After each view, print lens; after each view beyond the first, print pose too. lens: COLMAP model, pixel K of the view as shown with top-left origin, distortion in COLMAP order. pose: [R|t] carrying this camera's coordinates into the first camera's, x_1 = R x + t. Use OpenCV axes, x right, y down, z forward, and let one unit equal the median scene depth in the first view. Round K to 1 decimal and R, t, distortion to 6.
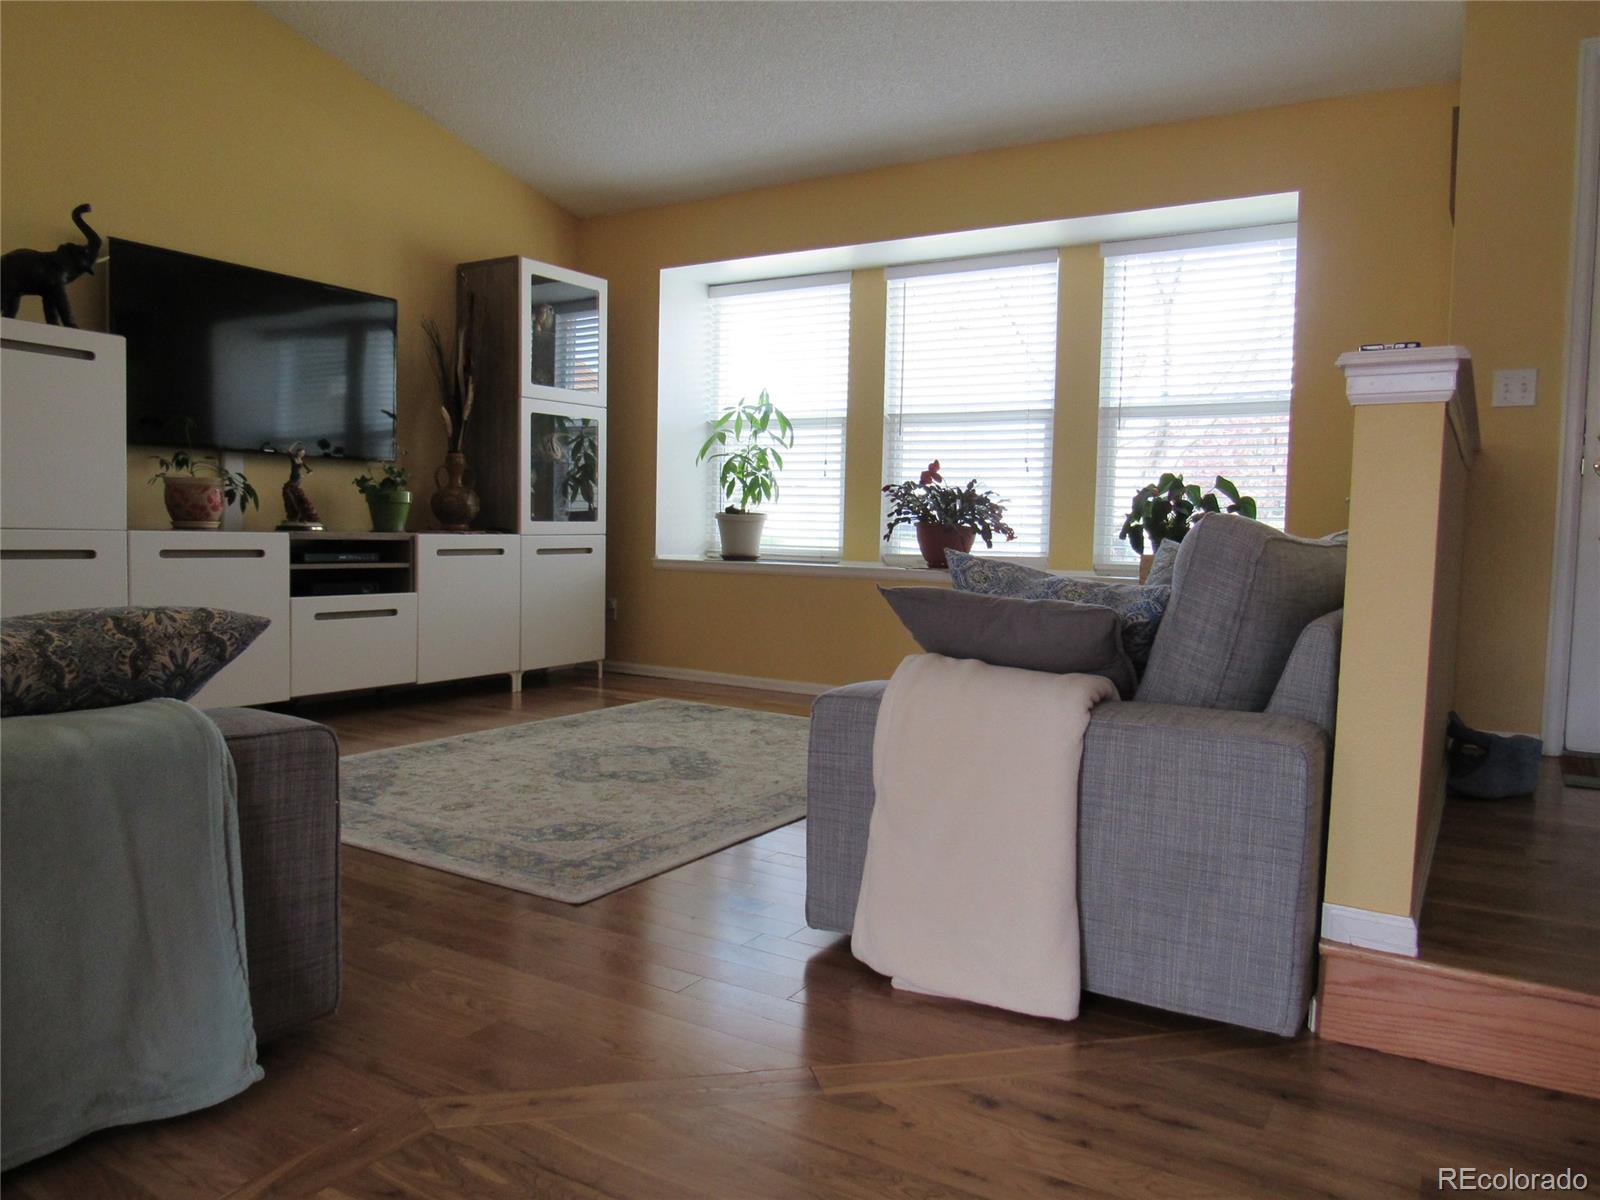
lens RADIAL K [[1152.1, 0, 795.2], [0, 1152.1, 596.6], [0, 0, 1]] dist [-0.026283, 0.005595]
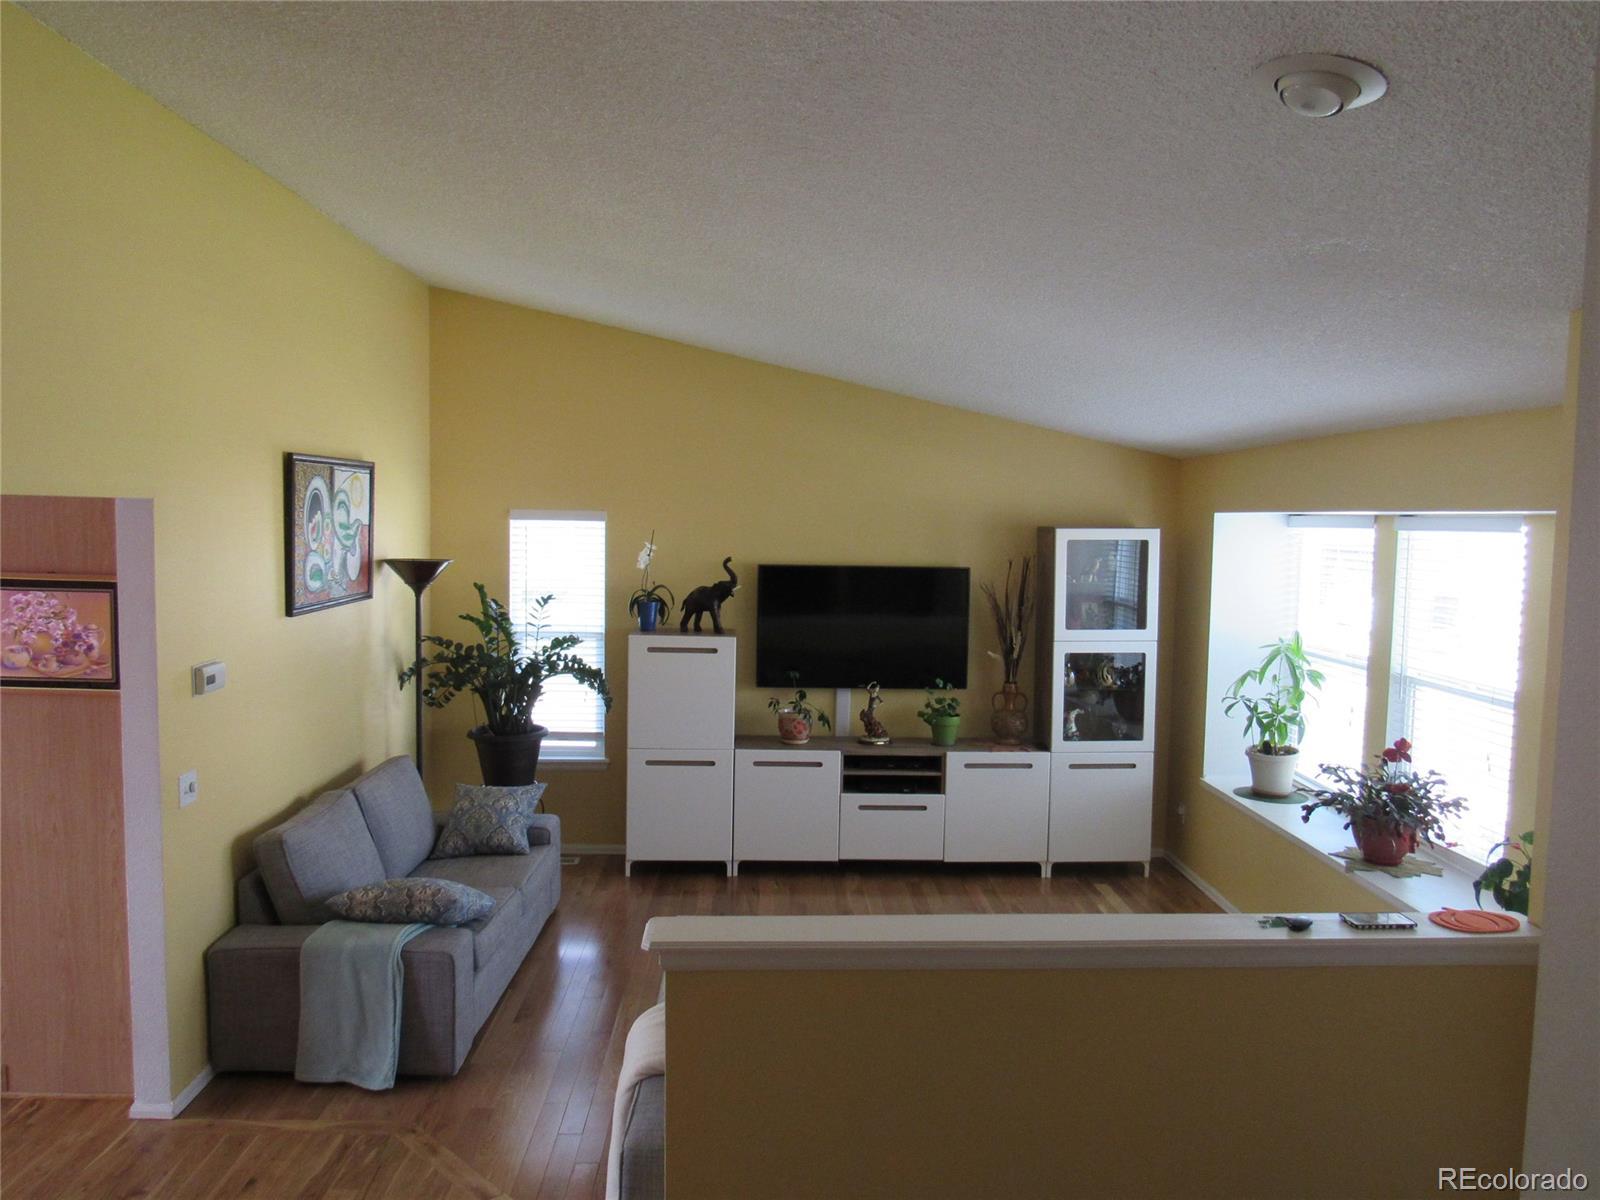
lens RADIAL K [[1152.1, 0, 795.2], [0, 1152.1, 596.6], [0, 0, 1]] dist [-0.026283, 0.005595]
pose [[0.535398, 0.046264, -0.843332, 0.655765], [-0.047807, 0.998558, 0.024429, -0.242006], [0.843246, 0.027238, 0.536838, 0.109927]]
